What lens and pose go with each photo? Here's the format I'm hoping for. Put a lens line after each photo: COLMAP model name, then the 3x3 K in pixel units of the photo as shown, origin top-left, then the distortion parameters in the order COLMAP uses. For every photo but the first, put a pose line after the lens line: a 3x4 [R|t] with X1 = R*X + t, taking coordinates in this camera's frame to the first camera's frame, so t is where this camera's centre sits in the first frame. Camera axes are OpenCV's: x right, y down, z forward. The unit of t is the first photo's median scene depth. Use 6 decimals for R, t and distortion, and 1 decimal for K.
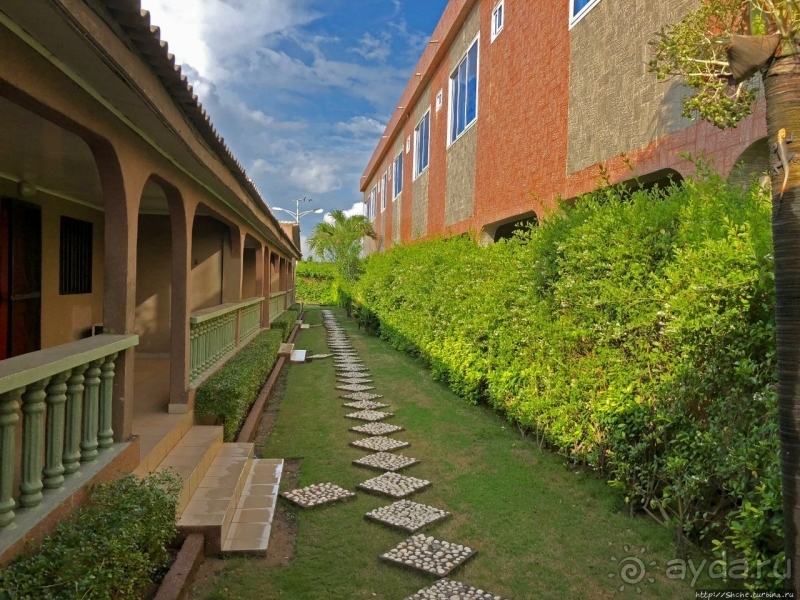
lens RADIAL K [[660.7, 0, 400.0], [0, 660.7, 300.0], [0, 0, 1]] dist [0.081528, -0.088588]
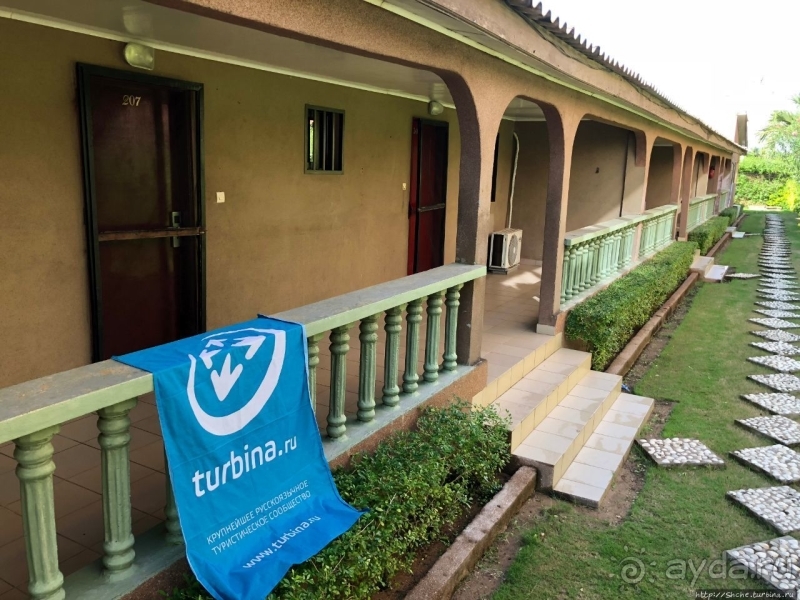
lens RADIAL K [[660.7, 0, 400.0], [0, 660.7, 300.0], [0, 0, 1]] dist [0.081528, -0.088588]
pose [[0.804934, 0.121423, -0.580807, 0.070618], [-0.025837, 0.985082, 0.170134, -0.049127], [0.592801, -0.121941, 0.796064, 0.088724]]
